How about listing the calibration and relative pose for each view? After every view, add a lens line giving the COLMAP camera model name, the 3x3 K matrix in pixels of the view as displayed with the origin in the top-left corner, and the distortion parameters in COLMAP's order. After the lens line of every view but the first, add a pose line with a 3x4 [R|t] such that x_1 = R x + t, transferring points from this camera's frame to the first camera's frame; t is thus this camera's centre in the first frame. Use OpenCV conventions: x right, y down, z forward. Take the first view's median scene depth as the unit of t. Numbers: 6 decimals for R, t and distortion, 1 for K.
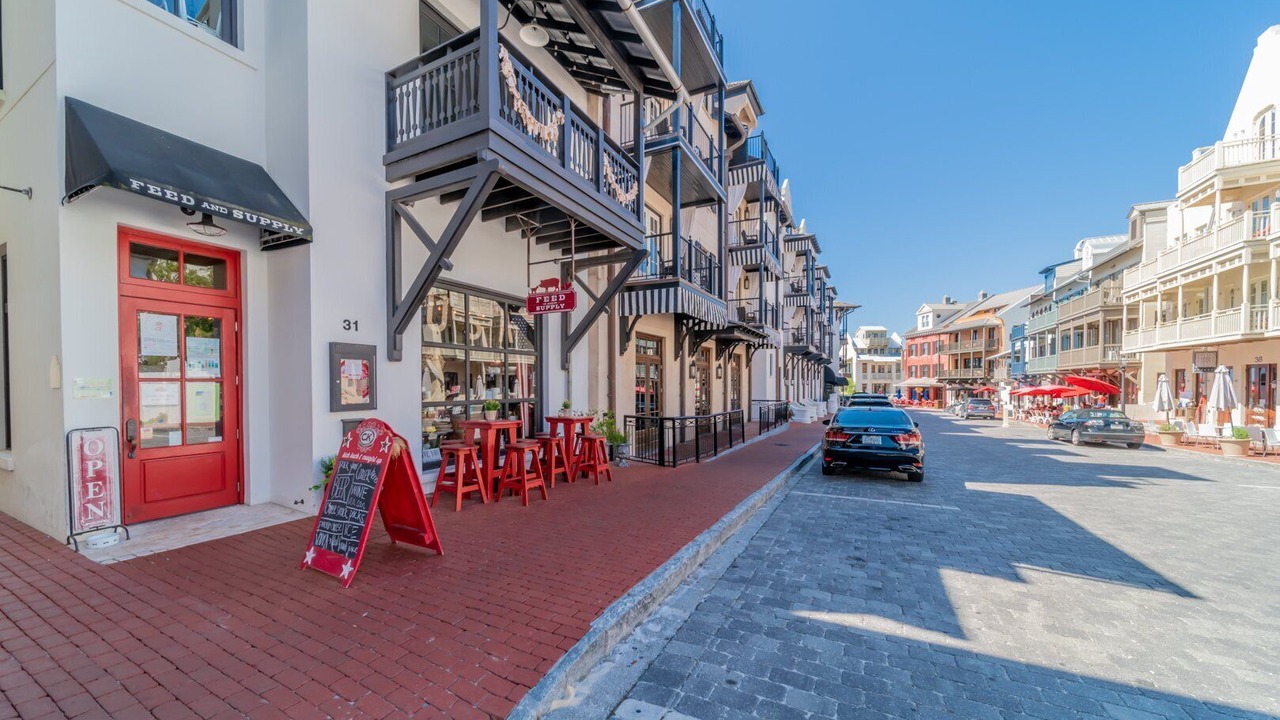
lens RADIAL K [[448.4, 0, 648.9], [0, 448.4, 392.2], [0, 0, 1]] dist [0.000097, -0.001527]
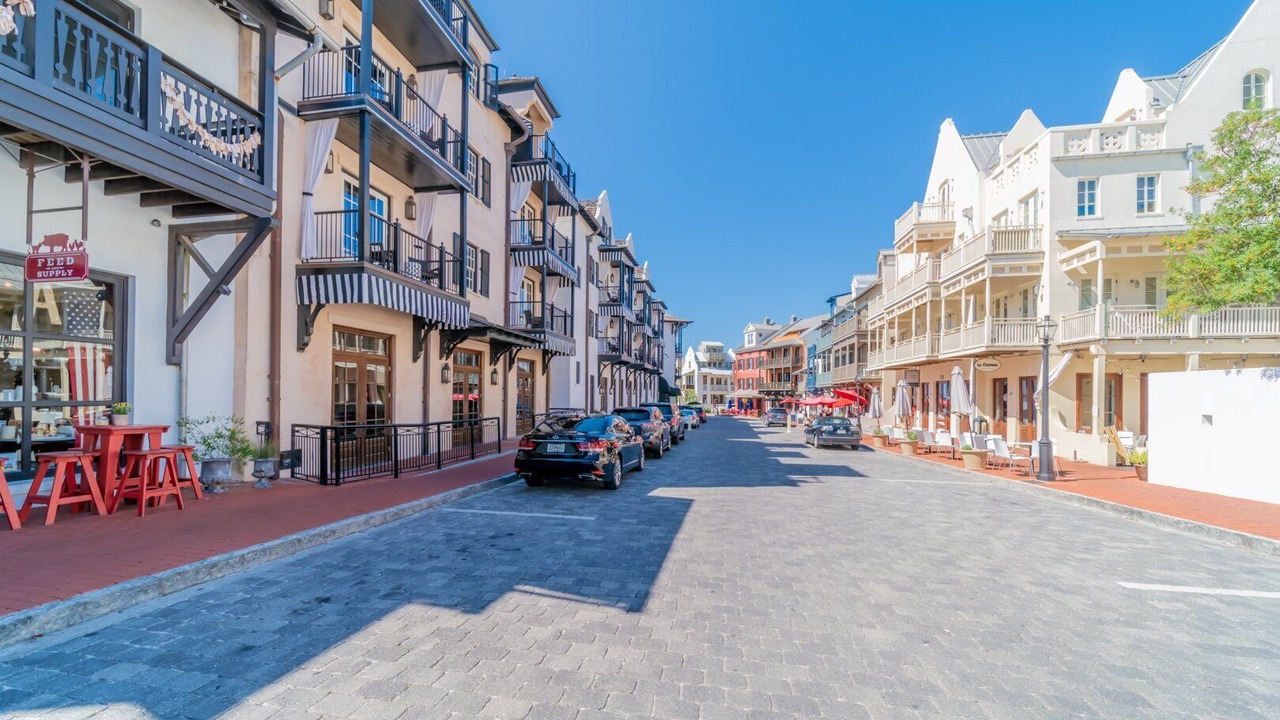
lens RADIAL K [[448.4, 0, 648.9], [0, 448.4, 392.2], [0, 0, 1]] dist [0.000097, -0.001527]
pose [[0.958472, 0.013663, 0.284858, 0.213124], [-0.007482, 0.999713, -0.022775, 0.004719], [-0.285087, 0.019698, 0.958299, 0.018266]]
